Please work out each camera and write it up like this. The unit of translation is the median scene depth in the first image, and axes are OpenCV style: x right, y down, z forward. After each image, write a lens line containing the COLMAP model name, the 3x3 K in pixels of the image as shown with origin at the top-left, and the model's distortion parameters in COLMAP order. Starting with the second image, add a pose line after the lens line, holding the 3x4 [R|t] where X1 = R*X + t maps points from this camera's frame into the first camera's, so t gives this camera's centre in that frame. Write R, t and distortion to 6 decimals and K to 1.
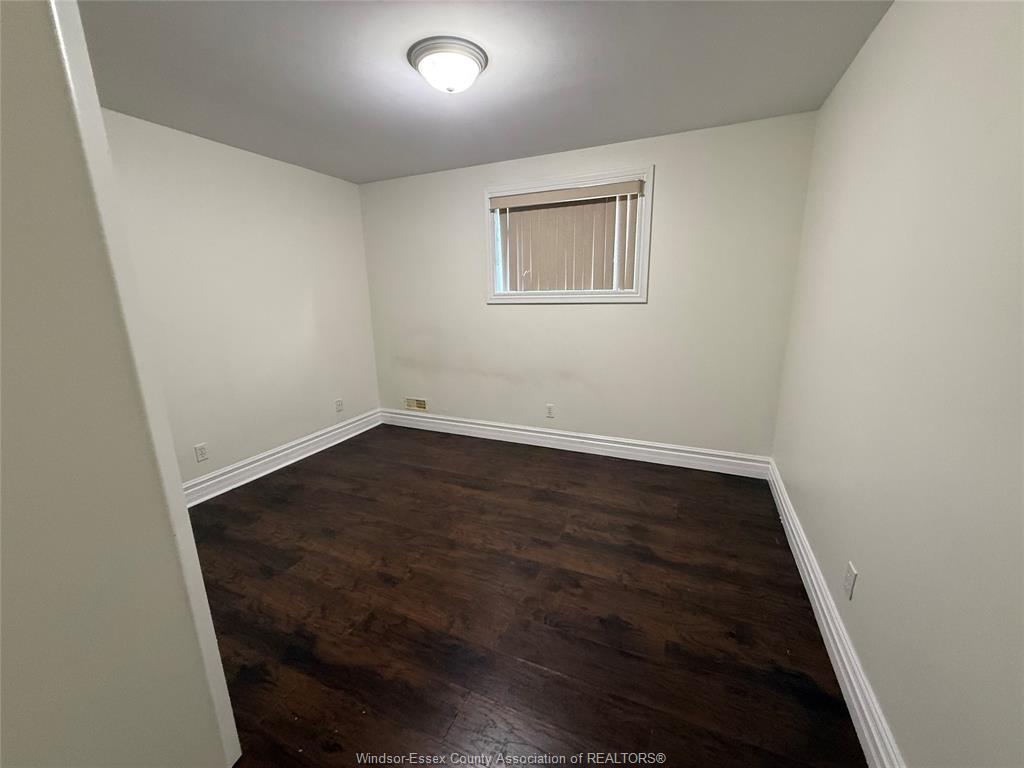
lens RADIAL K [[408.7, 0, 509.8], [0, 408.7, 385.1], [0, 0, 1]] dist [0.000637, 0.000038]
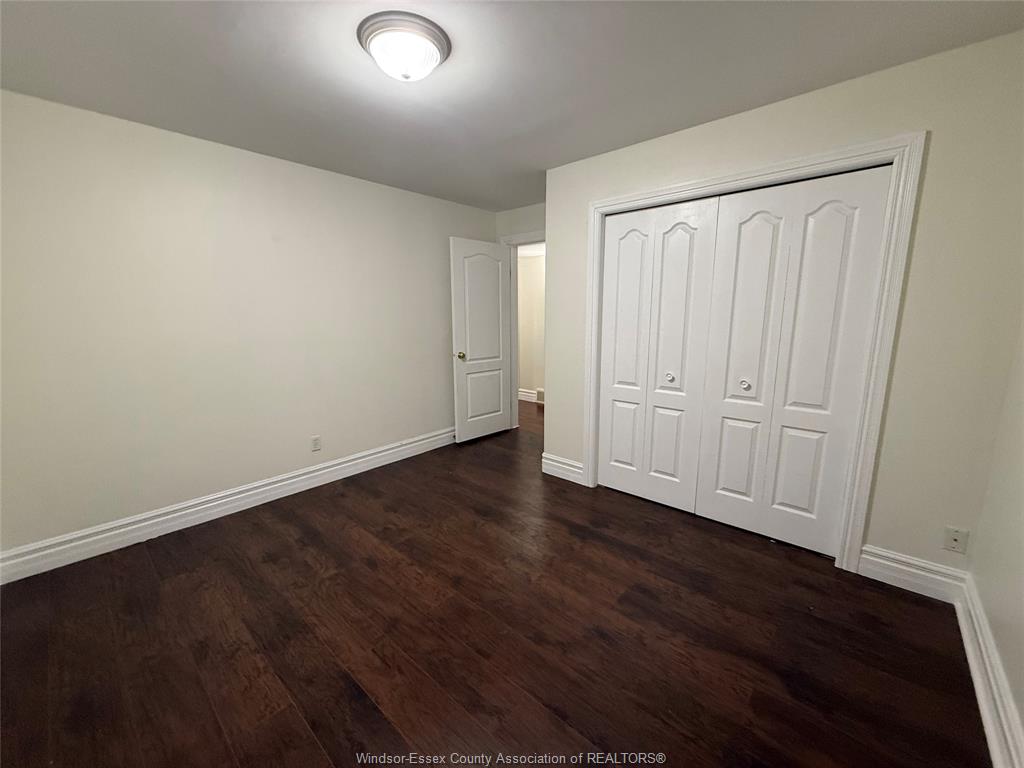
lens RADIAL K [[408.7, 0, 509.8], [0, 408.7, 385.1], [0, 0, 1]] dist [0.000637, 0.000038]
pose [[-0.951956, -0.030011, 0.304760, -0.537925], [0.093255, 0.919511, 0.381841, -0.361287], [-0.291690, 0.391916, -0.872536, 1.646051]]
